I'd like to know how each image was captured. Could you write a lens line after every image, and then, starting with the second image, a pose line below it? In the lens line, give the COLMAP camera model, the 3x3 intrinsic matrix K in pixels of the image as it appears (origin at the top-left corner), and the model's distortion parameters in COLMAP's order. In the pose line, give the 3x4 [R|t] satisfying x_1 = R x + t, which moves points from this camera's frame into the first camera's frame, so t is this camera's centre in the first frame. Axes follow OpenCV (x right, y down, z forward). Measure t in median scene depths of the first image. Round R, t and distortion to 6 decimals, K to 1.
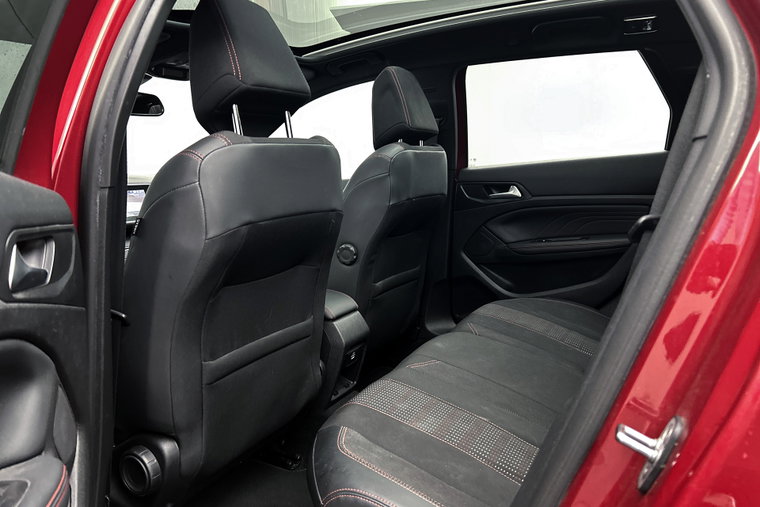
lens RADIAL K [[576.9, 0, 377.6], [0, 576.9, 248.3], [0, 0, 1]] dist [0.058533, -0.067800]
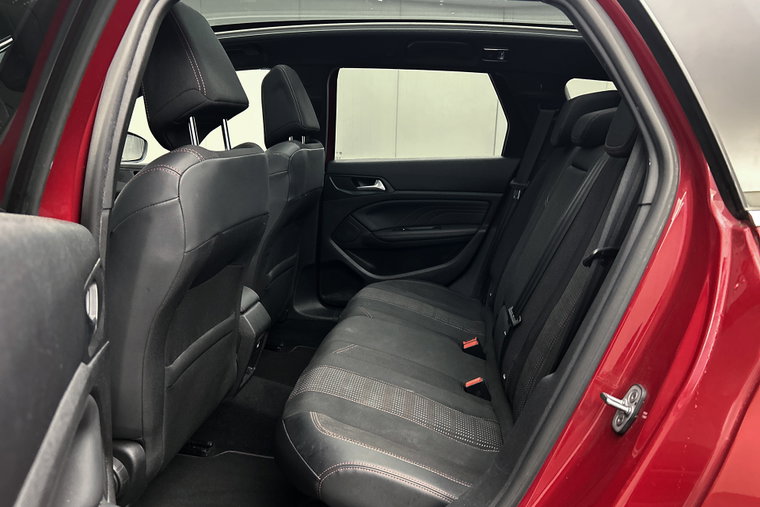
lens RADIAL K [[576.9, 0, 380.1], [0, 576.9, 258.1], [0, 0, 1]] dist [0.058533, -0.067800]
pose [[0.933741, -0.023579, 0.357173, -0.204327], [-0.003116, 0.997255, 0.073981, -0.050095], [-0.357937, -0.070192, 0.931104, -0.059328]]
